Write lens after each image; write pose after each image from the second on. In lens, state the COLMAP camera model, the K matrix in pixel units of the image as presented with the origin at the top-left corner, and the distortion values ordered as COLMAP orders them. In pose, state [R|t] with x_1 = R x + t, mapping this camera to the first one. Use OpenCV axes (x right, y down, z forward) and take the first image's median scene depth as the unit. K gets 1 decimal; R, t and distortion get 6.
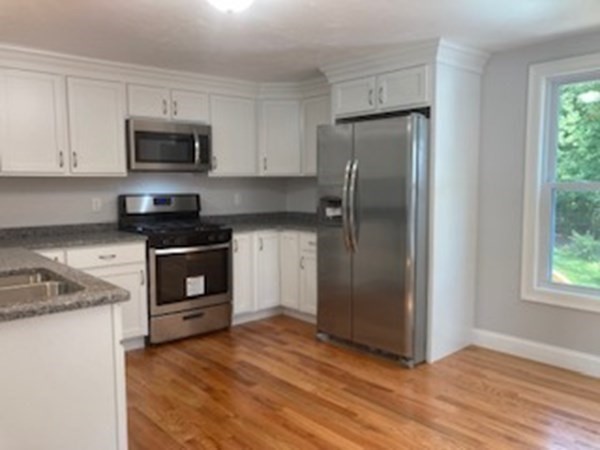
lens RADIAL K [[495.2, 0, 290.2], [0, 495.2, 226.2], [0, 0, 1]] dist [0.024962, -0.060065]
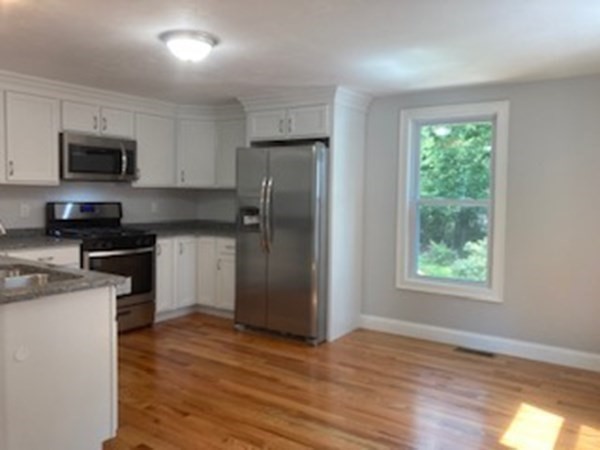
lens RADIAL K [[493.6, 0, 301.4], [0, 493.6, 214.9], [0, 0, 1]] dist [0.010843, -0.038731]
pose [[0.965384, 0.012177, 0.260549, -0.099485], [-0.000305, 0.998962, -0.045558, 0.012914], [-0.260834, 0.043902, 0.964385, -0.166681]]
